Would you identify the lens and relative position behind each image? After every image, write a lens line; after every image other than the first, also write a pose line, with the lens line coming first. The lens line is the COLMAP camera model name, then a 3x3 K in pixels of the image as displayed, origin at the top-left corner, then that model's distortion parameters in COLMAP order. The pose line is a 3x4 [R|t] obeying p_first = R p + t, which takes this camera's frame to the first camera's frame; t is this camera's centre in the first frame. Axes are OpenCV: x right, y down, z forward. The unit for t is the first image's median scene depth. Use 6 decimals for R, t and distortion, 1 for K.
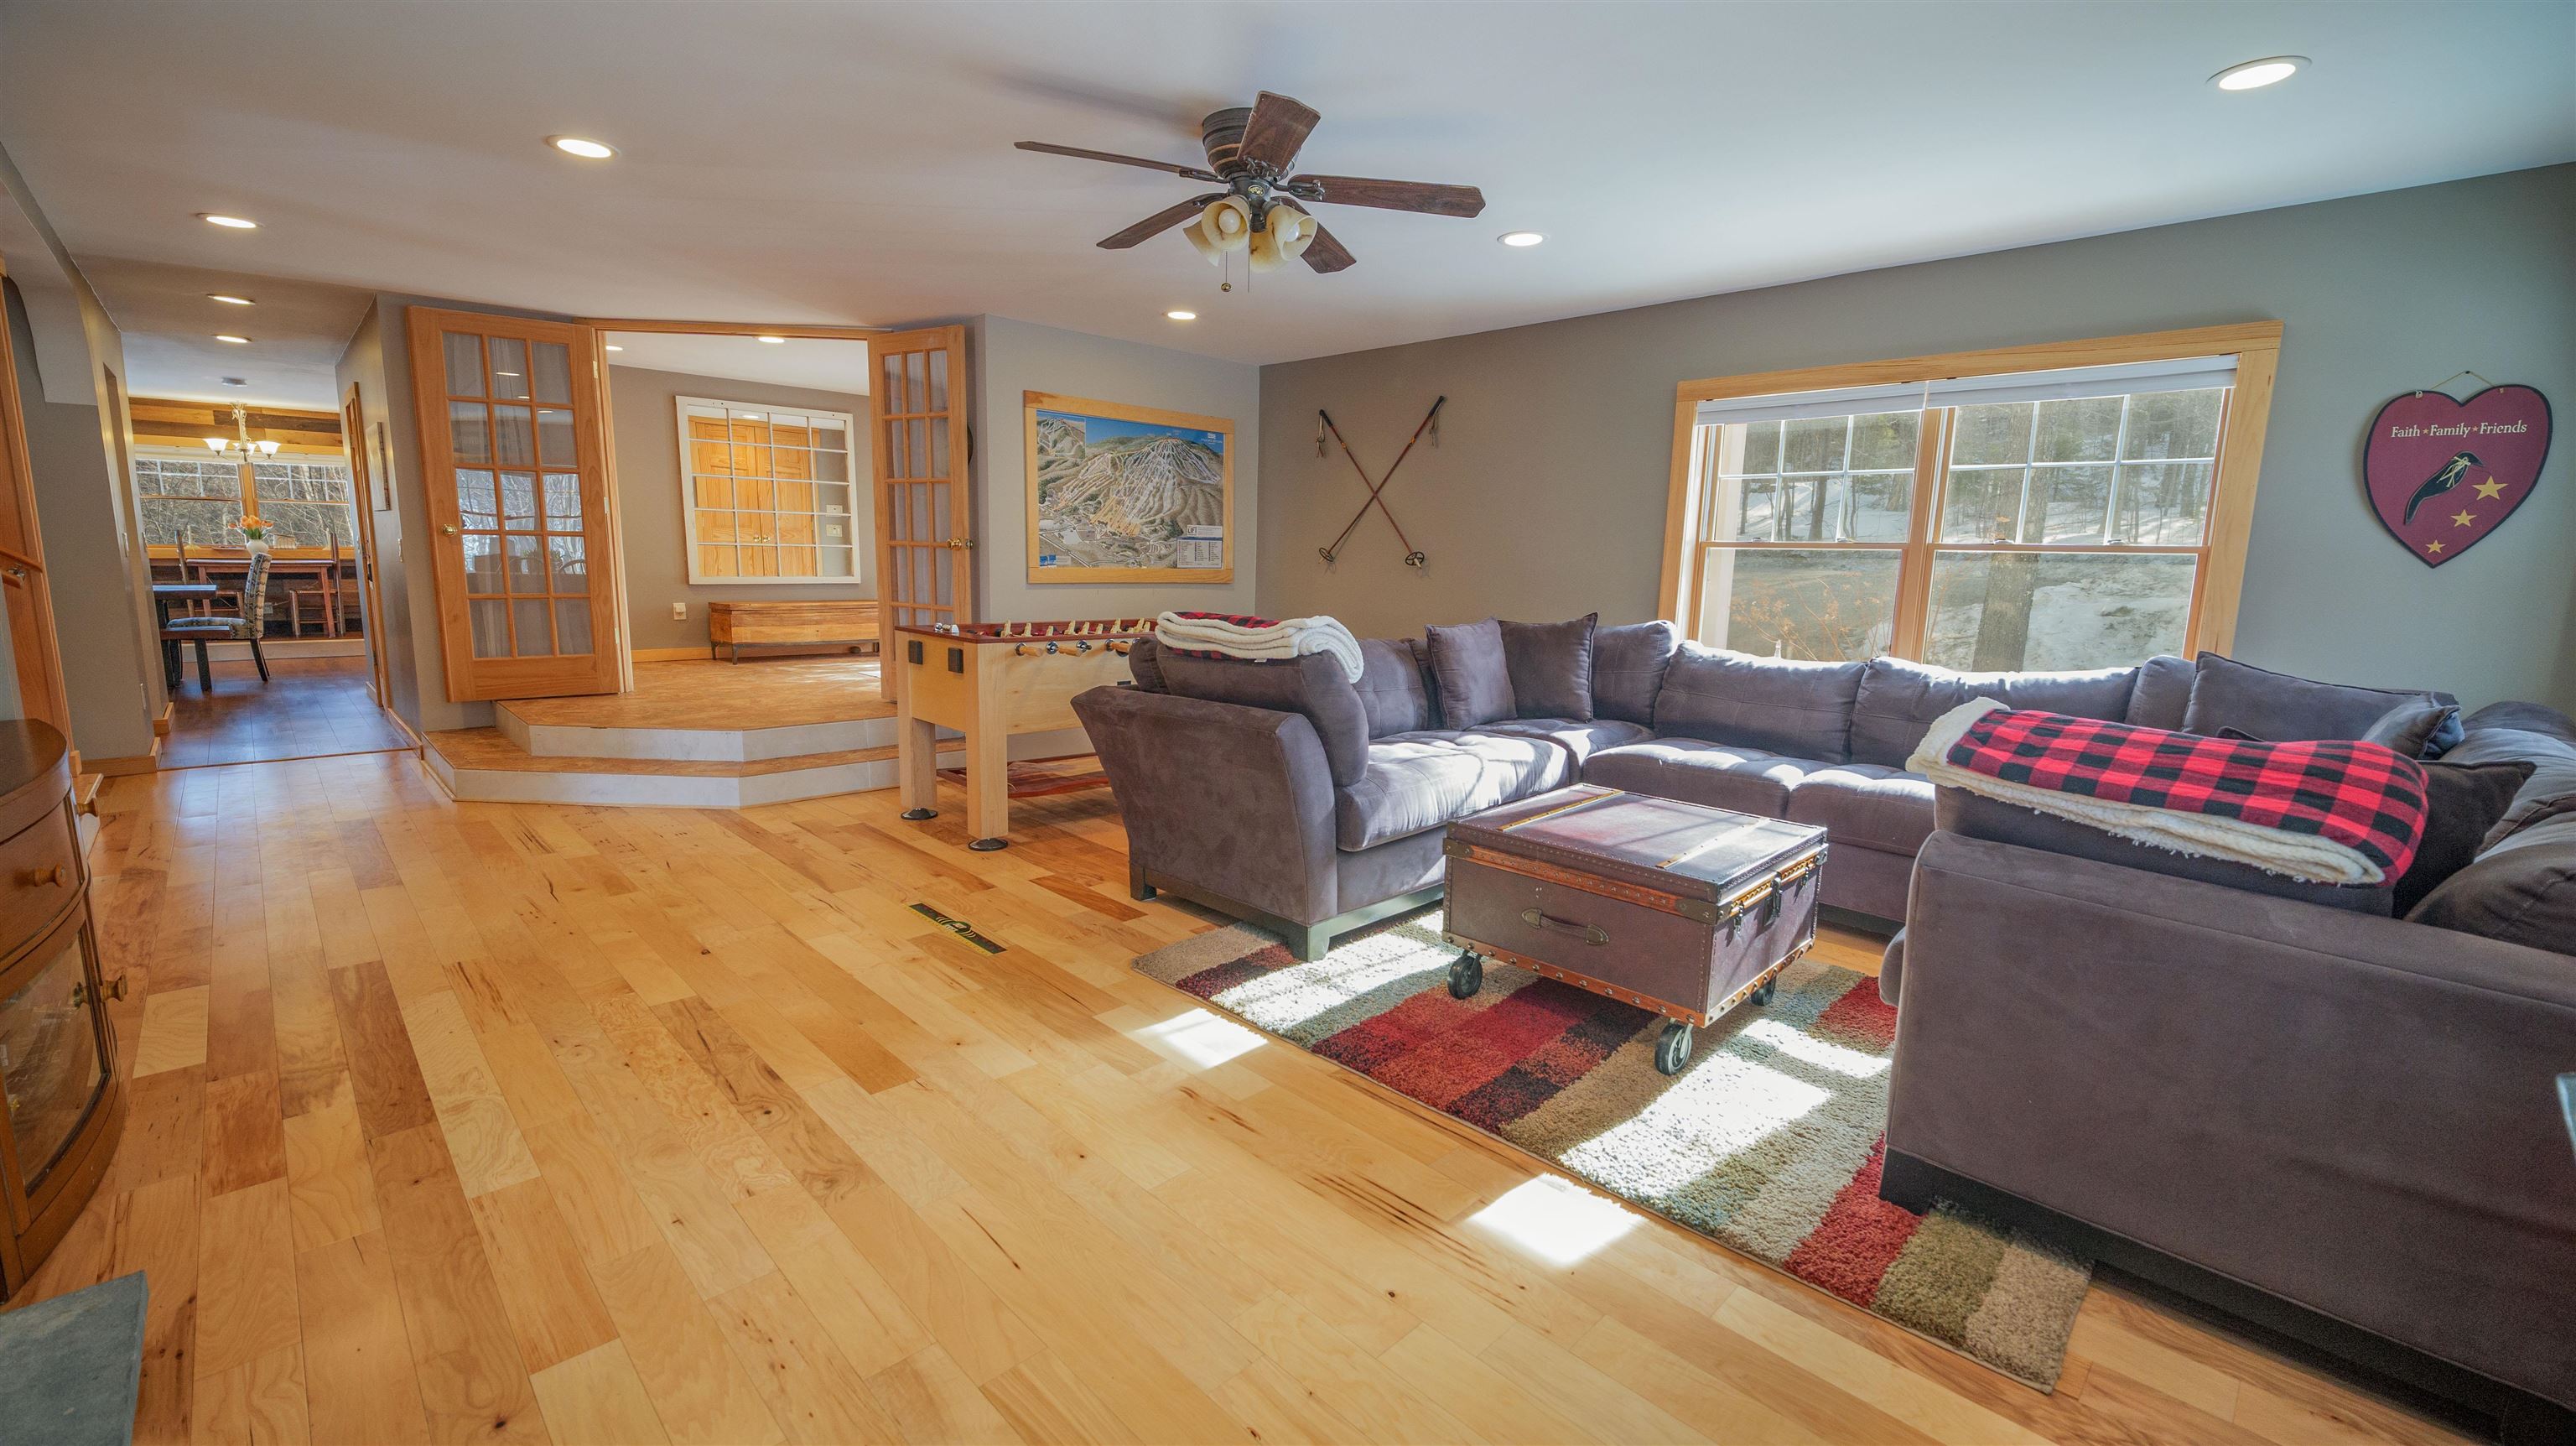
lens RADIAL K [[1056.3, 0, 1297.0], [0, 1056.3, 725.2], [0, 0, 1]] dist [0.023583, -0.014643]
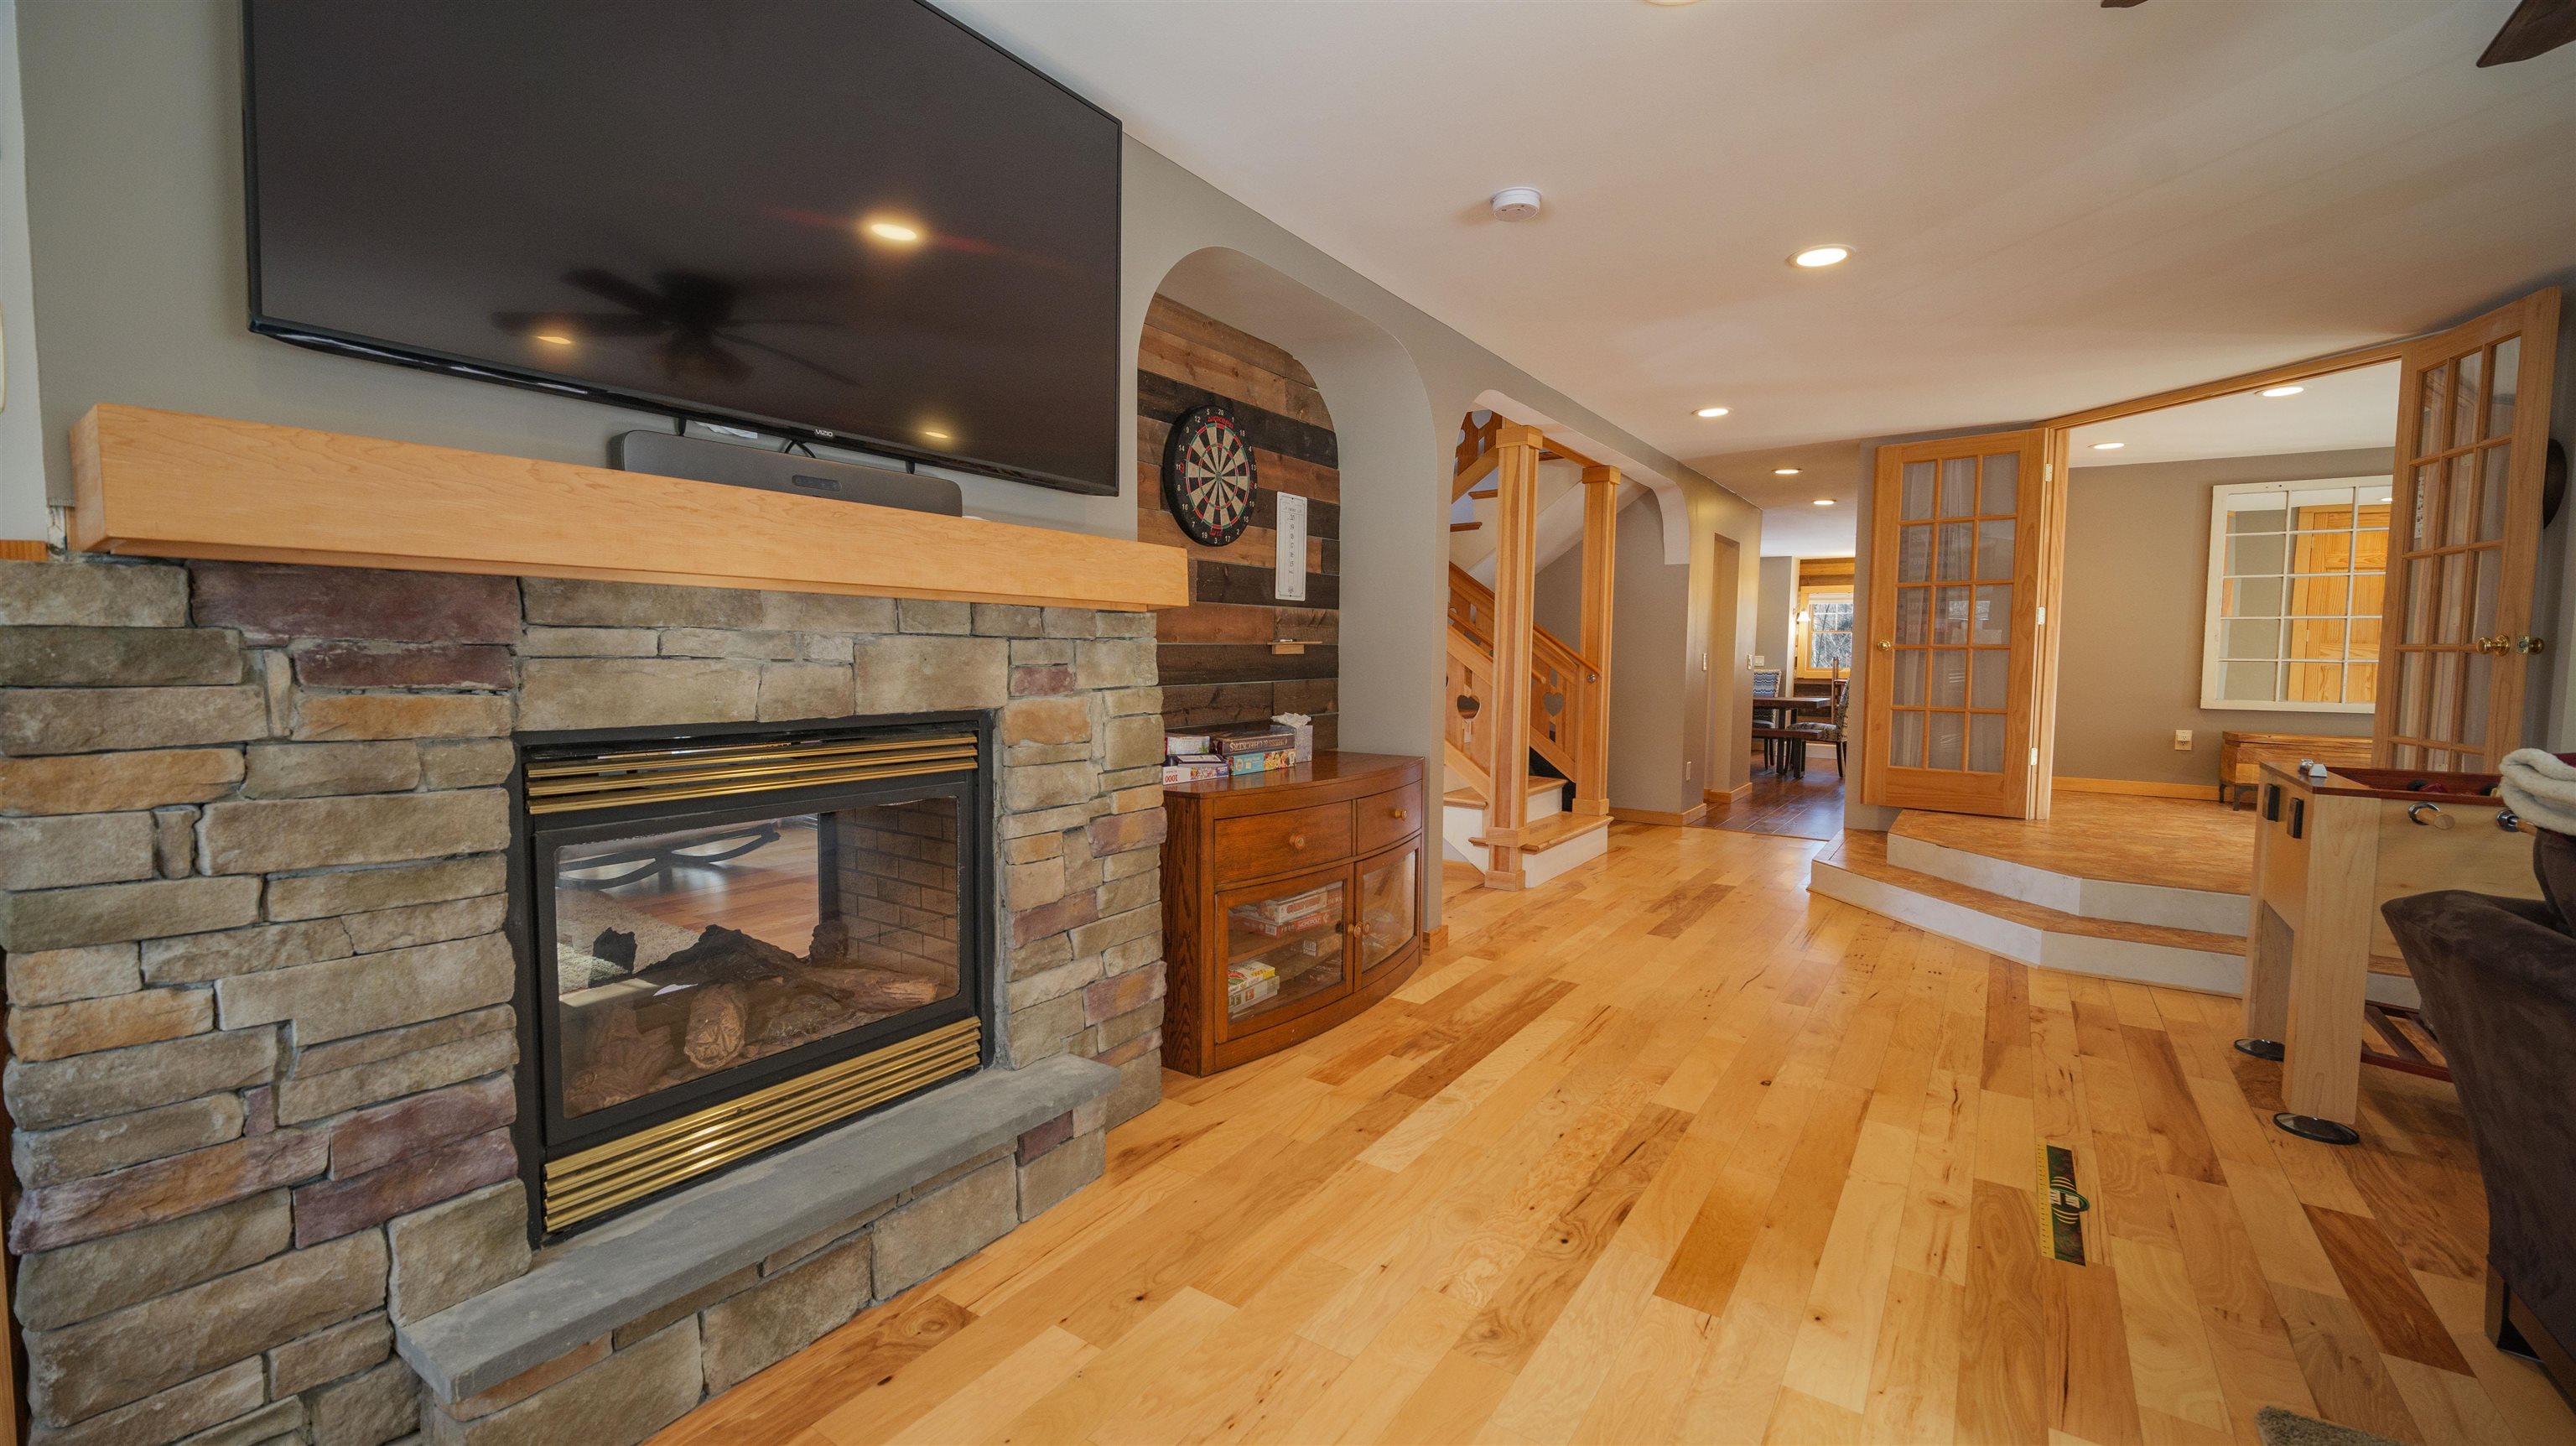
lens RADIAL K [[1056.3, 0, 1297.0], [0, 1056.3, 725.2], [0, 0, 1]] dist [0.023583, -0.014643]
pose [[0.202977, 0.048552, -0.977979, 0.205657], [-0.169034, 0.985513, 0.013844, -0.028004], [0.964483, 0.162502, 0.208243, 0.332127]]
